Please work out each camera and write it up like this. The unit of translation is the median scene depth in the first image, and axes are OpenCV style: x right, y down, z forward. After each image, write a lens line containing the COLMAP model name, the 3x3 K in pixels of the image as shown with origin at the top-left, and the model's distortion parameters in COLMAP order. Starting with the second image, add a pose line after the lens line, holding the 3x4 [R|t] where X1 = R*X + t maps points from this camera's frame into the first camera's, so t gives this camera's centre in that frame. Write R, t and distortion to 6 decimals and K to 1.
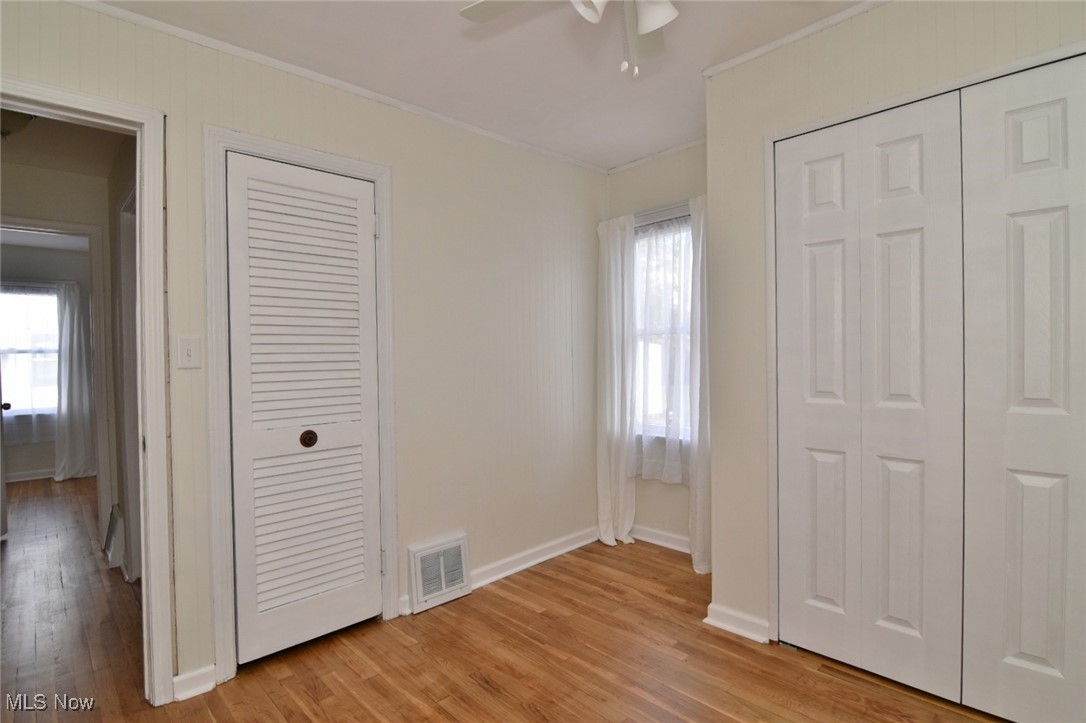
lens RADIAL K [[530.9, 0, 541.2], [0, 530.9, 362.6], [0, 0, 1]] dist [-0.003548, -0.014844]
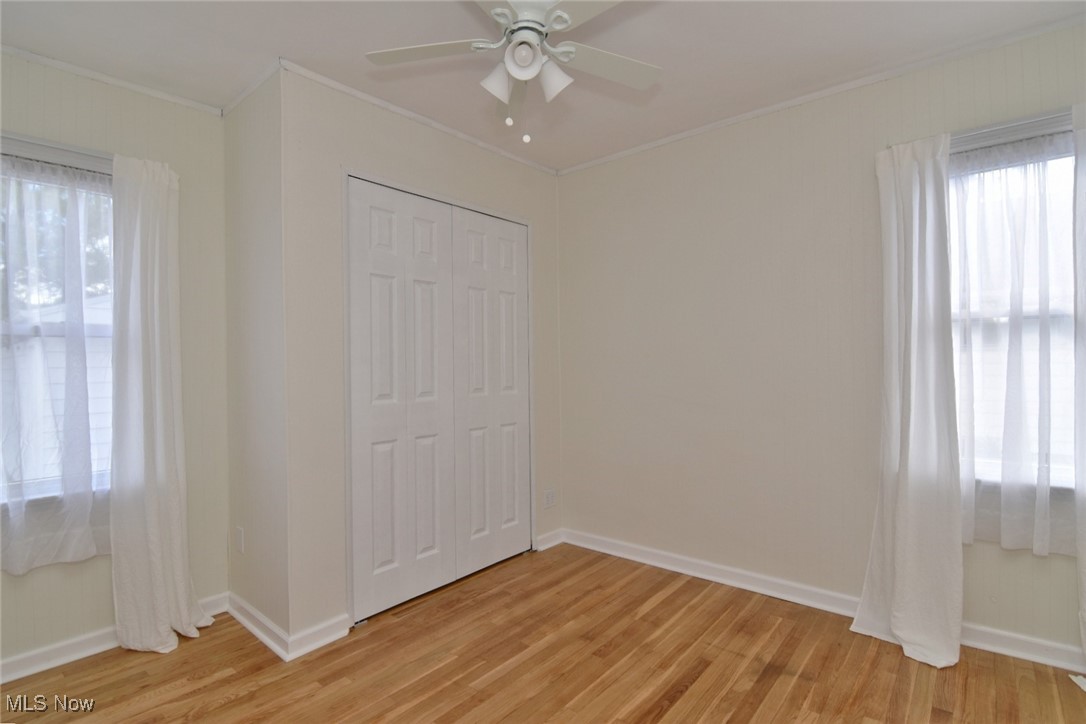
lens RADIAL K [[530.9, 0, 541.2], [0, 530.9, 363.1], [0, 0, 1]] dist [-0.003548, -0.014844]
pose [[-0.104843, 0.014007, 0.994390, -0.680935], [0.030605, 0.999473, -0.010851, 0.005058], [-0.994018, 0.029296, -0.105217, 0.693051]]
